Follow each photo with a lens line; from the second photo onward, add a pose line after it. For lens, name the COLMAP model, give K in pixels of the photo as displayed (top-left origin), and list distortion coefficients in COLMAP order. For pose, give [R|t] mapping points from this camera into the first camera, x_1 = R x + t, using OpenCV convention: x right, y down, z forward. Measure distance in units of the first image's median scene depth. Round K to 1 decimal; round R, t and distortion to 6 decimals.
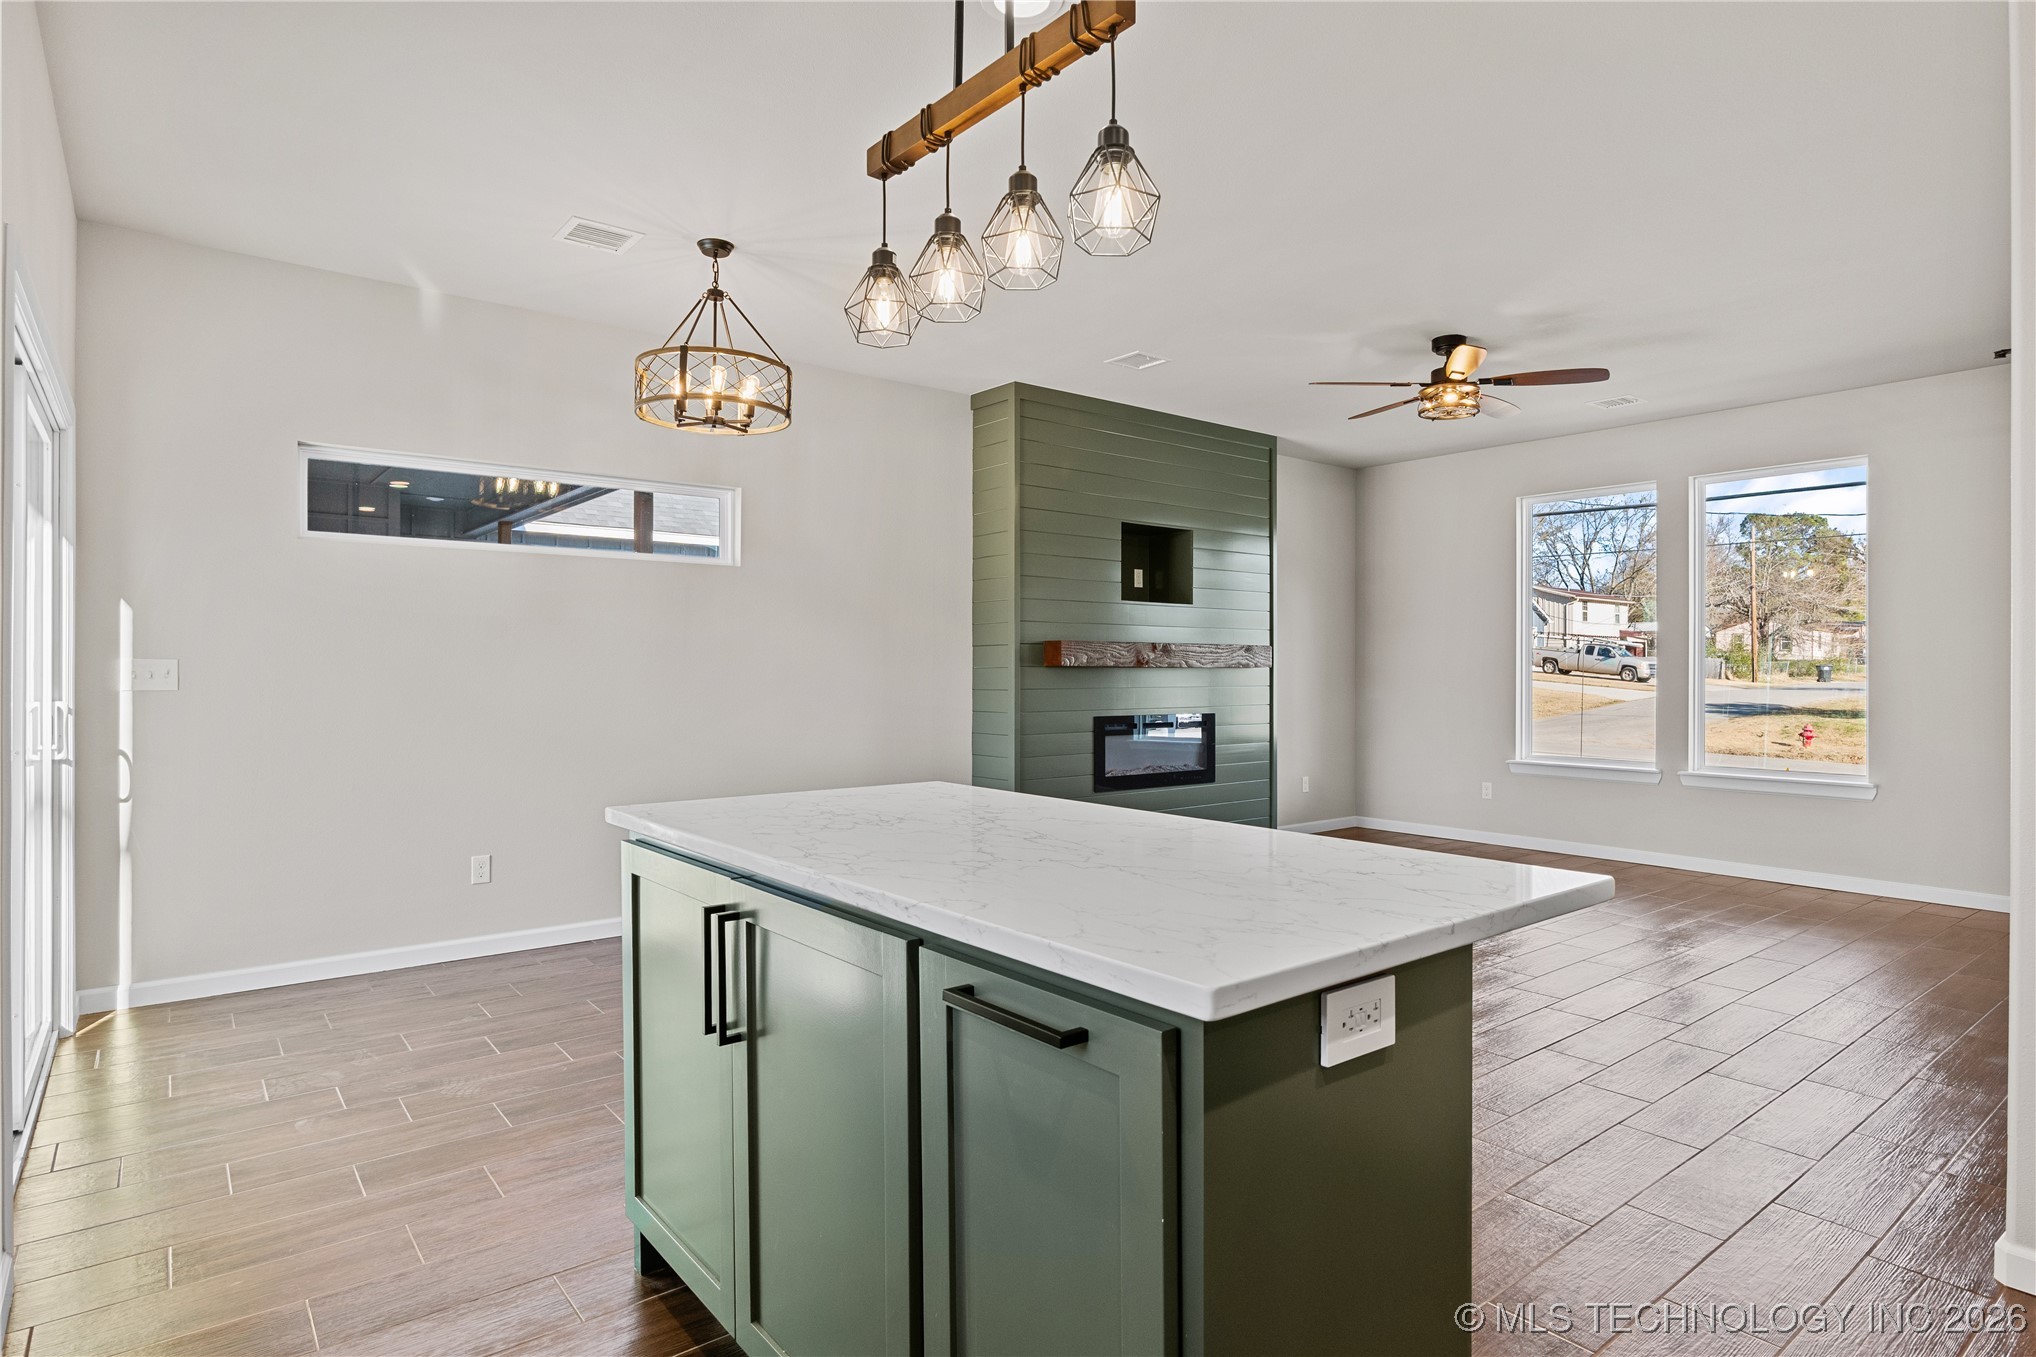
lens RADIAL K [[1102.3, 0, 1039.1], [0, 1102.3, 665.2], [0, 0, 1]] dist [-0.007312, -0.000507]
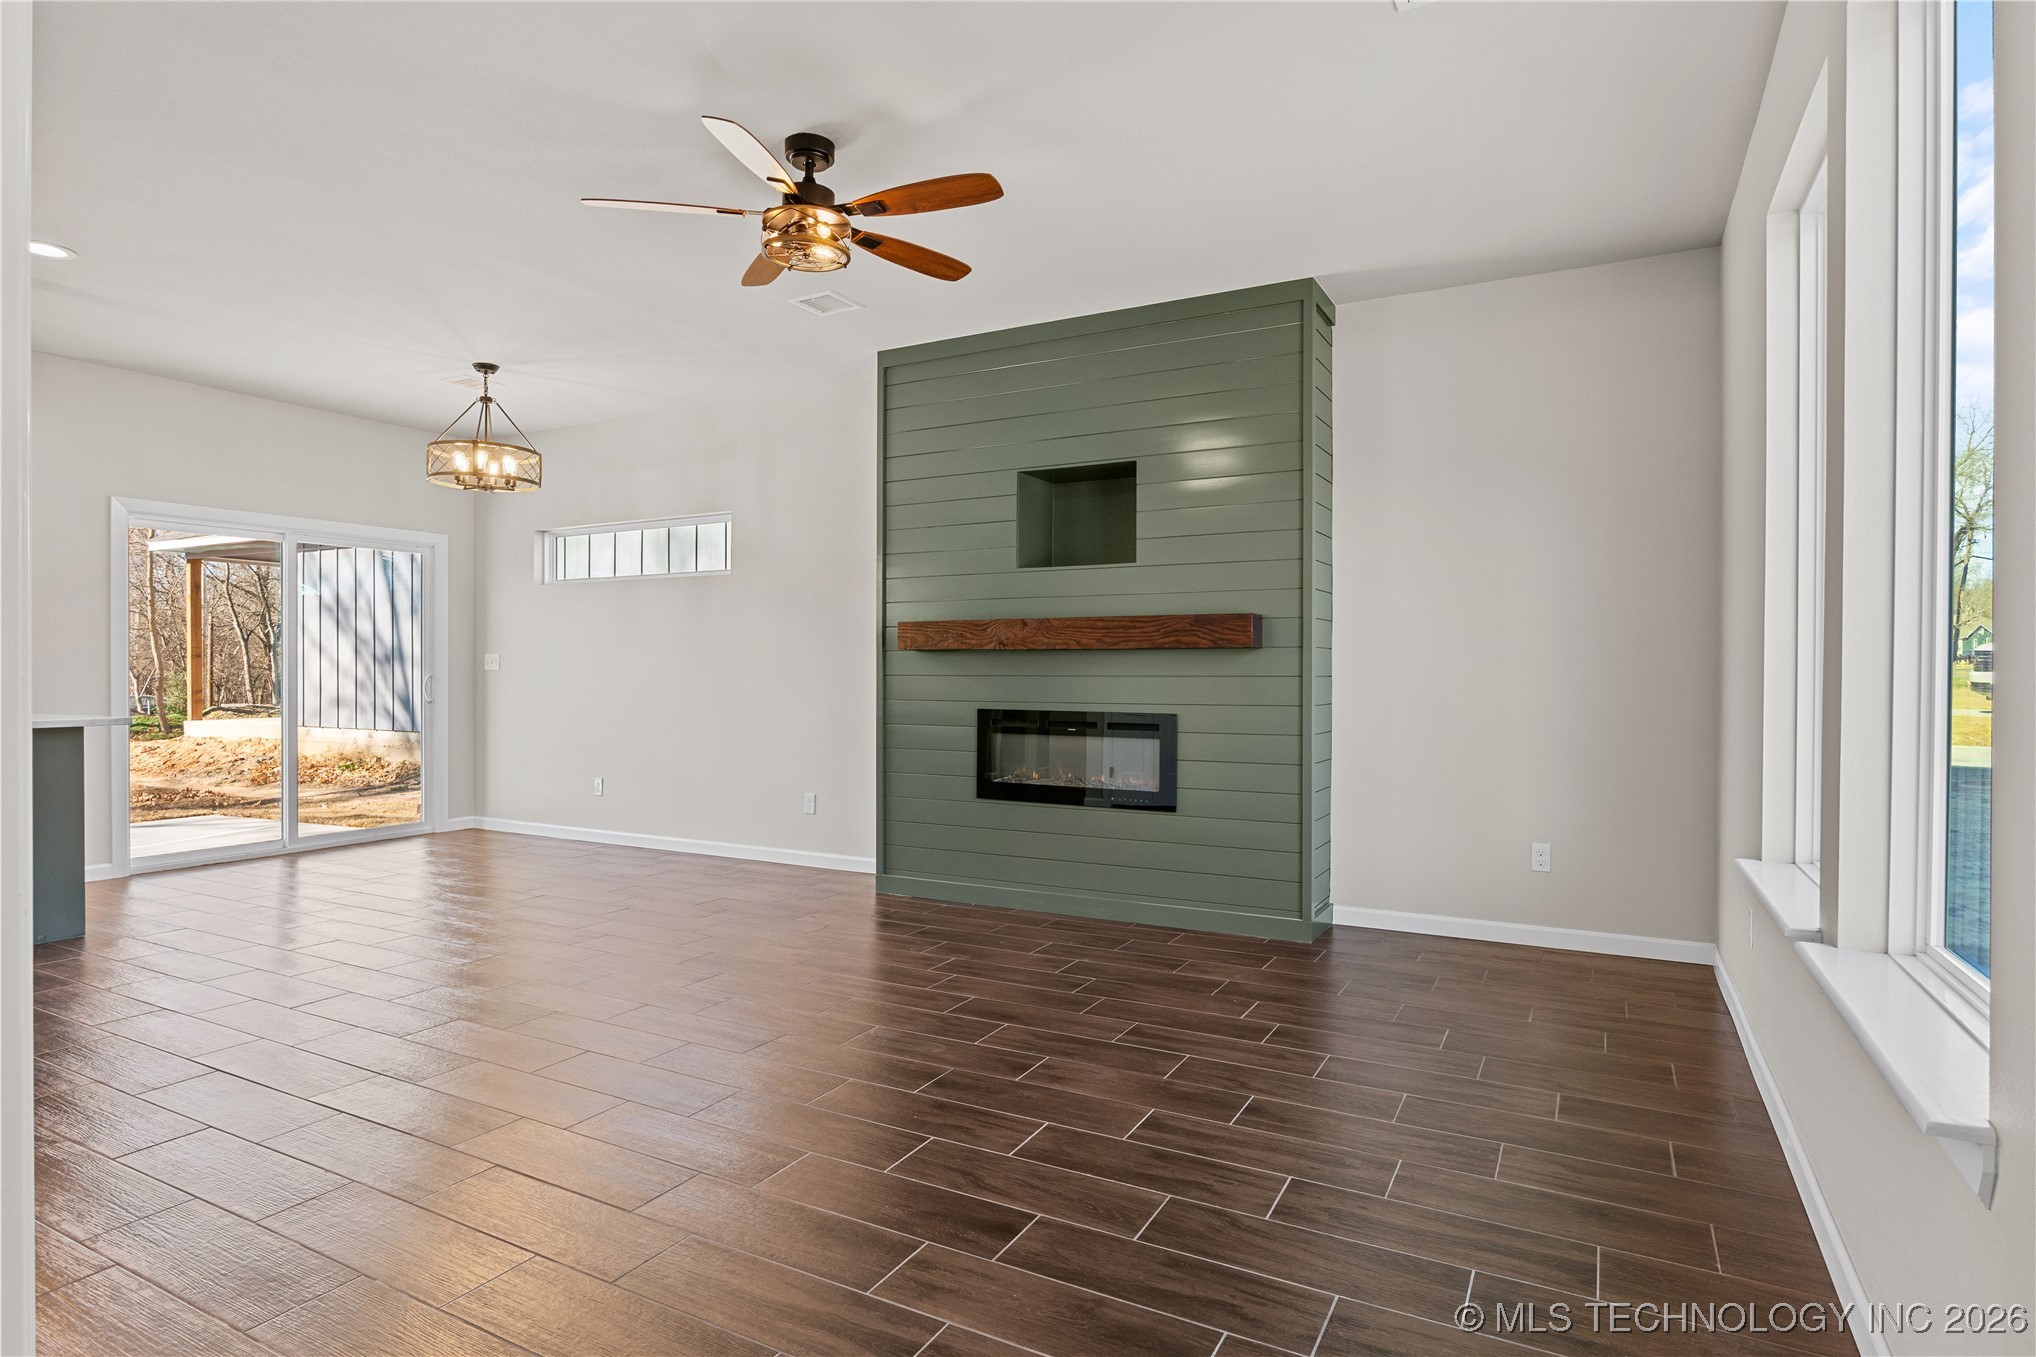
lens RADIAL K [[1093.5, 0, 1018.0], [0, 1093.5, 678.5], [0, 0, 1]] dist [-0.048966, 0.000357]
pose [[0.374091, 0.004877, -0.927379, 0.844591], [0.001212, 0.999983, 0.005748, 0.018425], [0.927391, -0.003275, 0.374079, 0.717073]]
